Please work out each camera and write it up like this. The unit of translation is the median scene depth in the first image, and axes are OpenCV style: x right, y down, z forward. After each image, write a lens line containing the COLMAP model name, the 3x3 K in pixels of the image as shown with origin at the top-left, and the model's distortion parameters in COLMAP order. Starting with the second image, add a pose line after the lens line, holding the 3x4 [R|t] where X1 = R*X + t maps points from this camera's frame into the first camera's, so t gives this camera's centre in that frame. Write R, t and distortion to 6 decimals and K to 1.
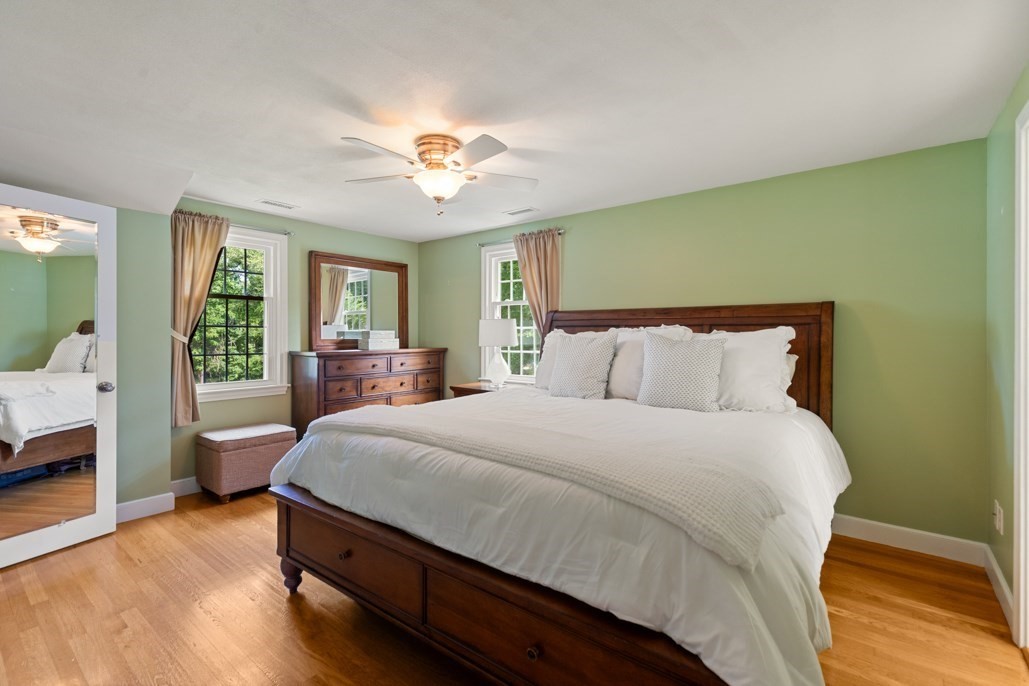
lens RADIAL K [[475.5, 0, 515.2], [0, 475.5, 337.3], [0, 0, 1]] dist [0.005829, -0.001693]
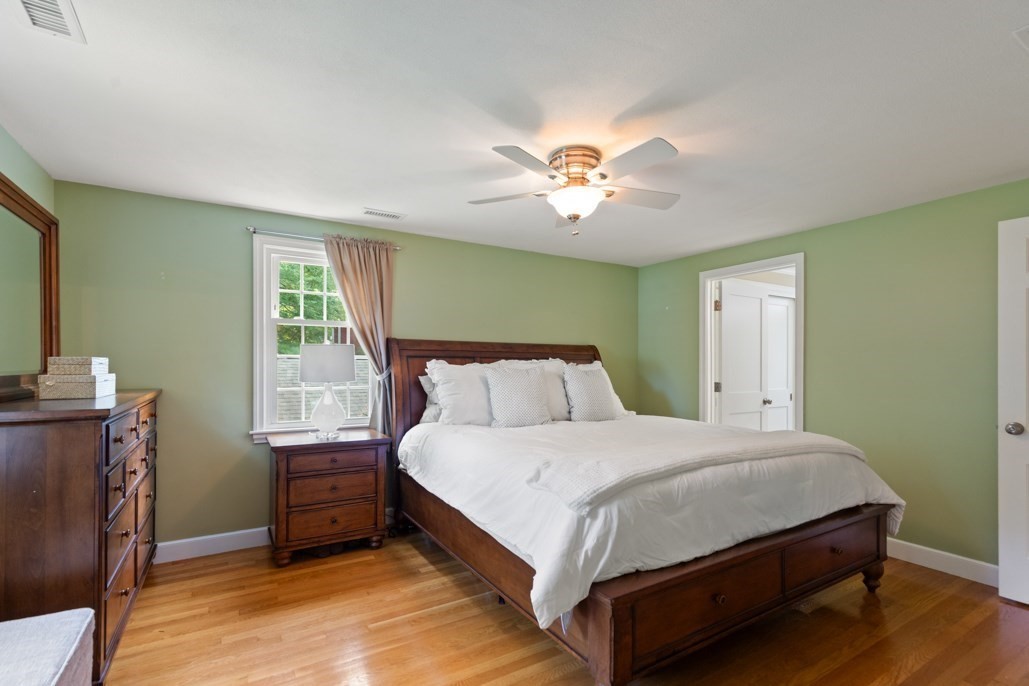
lens RADIAL K [[475.5, 0, 517.3], [0, 475.5, 368.4], [0, 0, 1]] dist [0.005829, -0.001693]
pose [[0.352223, -0.005451, 0.935900, -0.721604], [0.001696, 0.999985, 0.005186, -0.005353], [-0.935915, -0.000239, 0.352227, 0.538166]]
